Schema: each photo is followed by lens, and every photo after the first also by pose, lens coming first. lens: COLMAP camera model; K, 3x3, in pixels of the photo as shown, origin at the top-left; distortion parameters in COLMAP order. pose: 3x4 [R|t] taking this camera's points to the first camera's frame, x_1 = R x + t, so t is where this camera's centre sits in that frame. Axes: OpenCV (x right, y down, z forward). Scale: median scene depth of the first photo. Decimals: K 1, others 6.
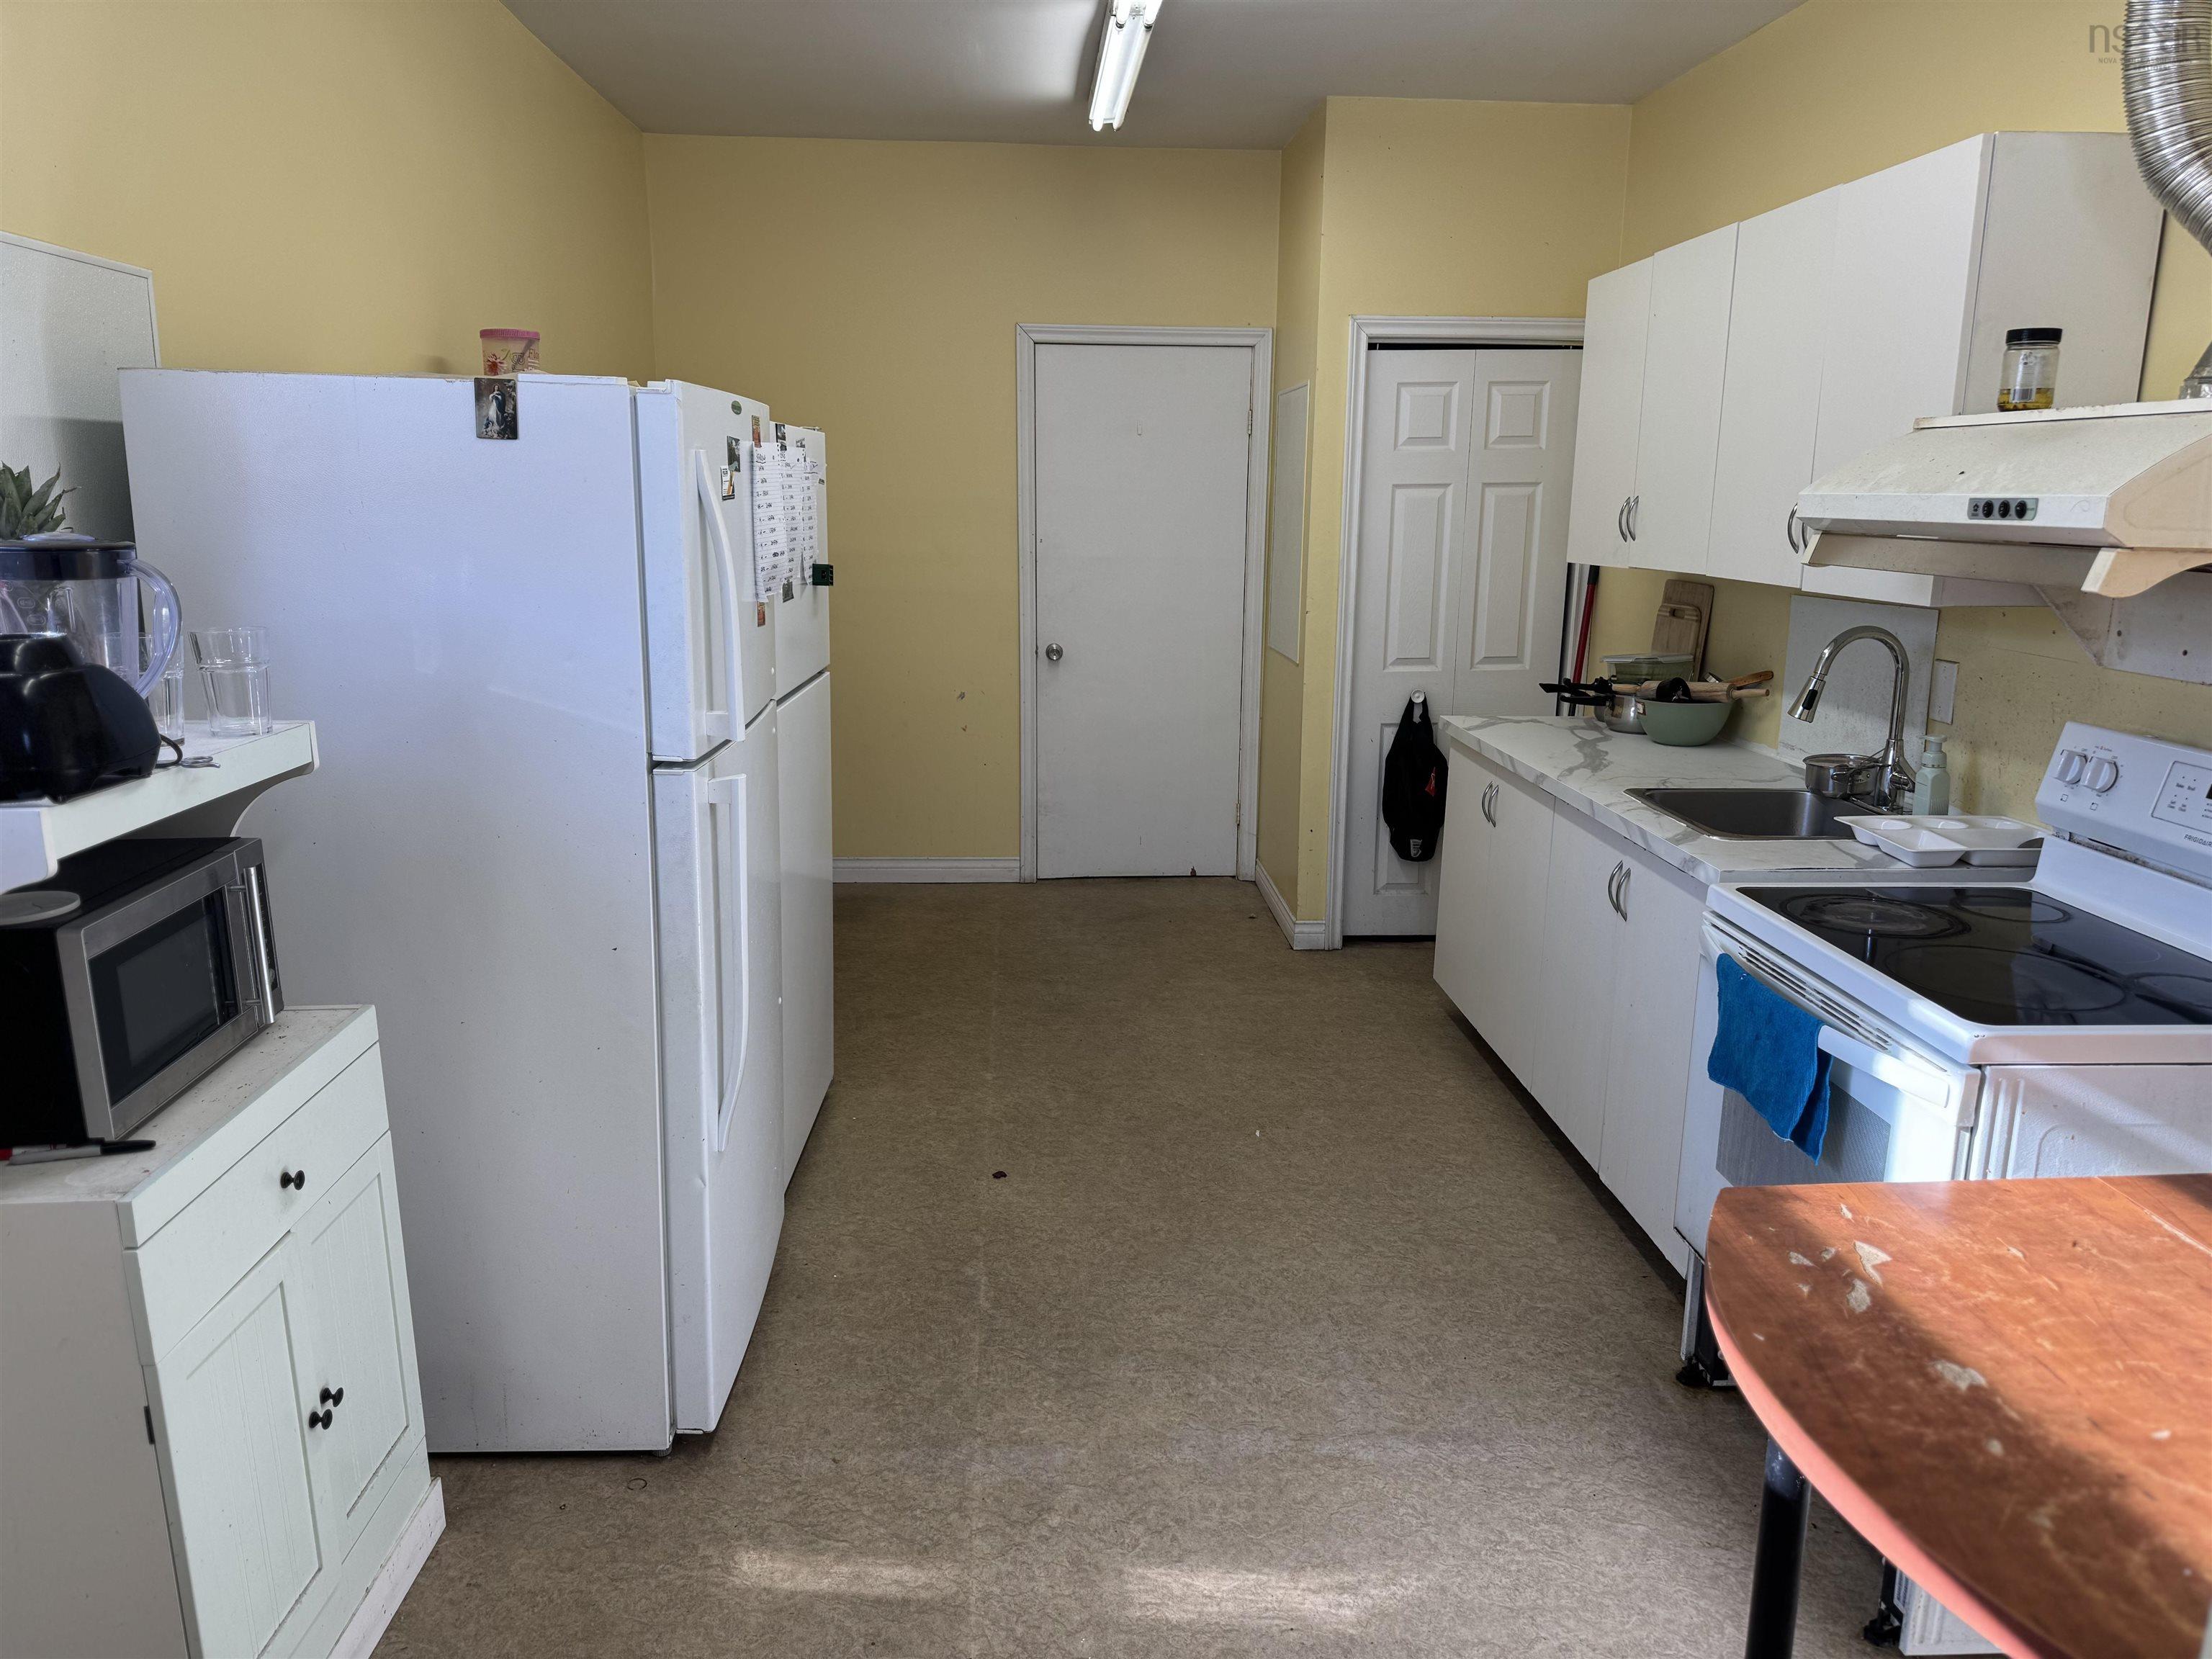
lens RADIAL K [[1554.2, 0, 1106.0], [0, 1554.2, 829.5], [0, 0, 1]] dist [0.011682, -0.016310]
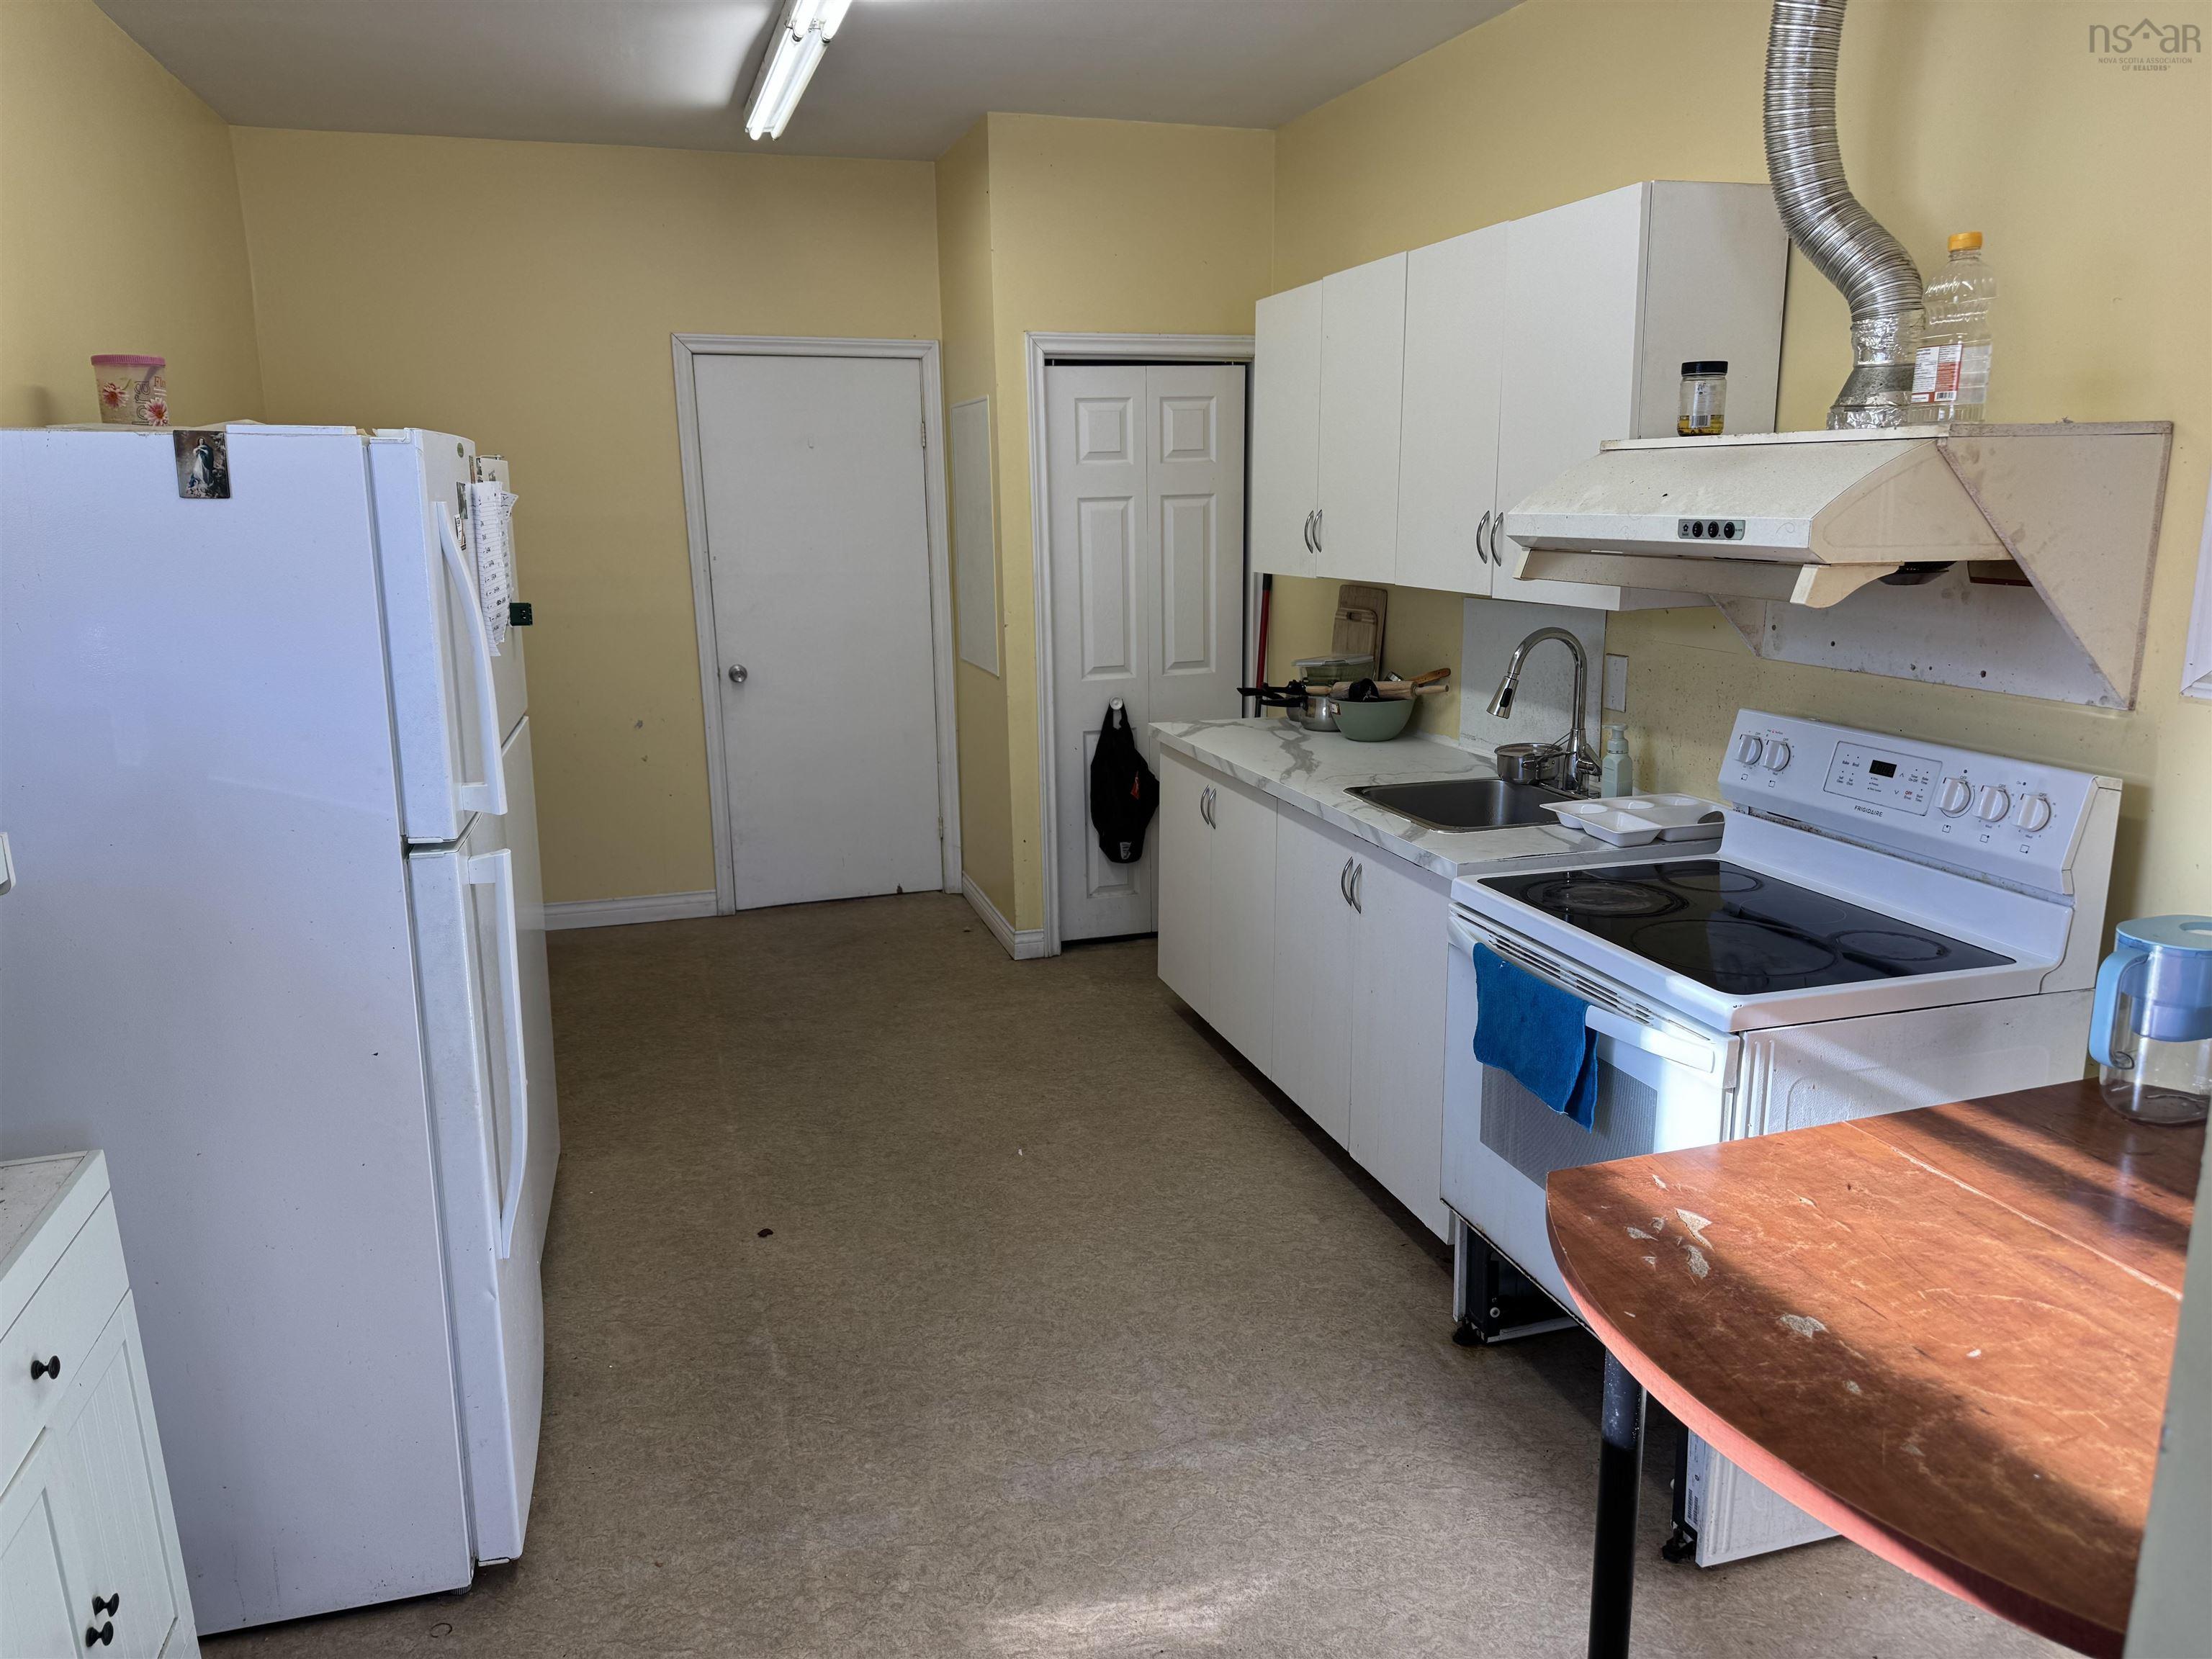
lens RADIAL K [[1554.2, 0, 1106.0], [0, 1554.2, 829.5], [0, 0, 1]] dist [0.011682, -0.016310]
pose [[0.970155, -0.073884, 0.230955, -0.101136], [0.073227, 0.997250, 0.011429, -0.031697], [-0.231164, 0.005825, 0.972897, 0.016711]]
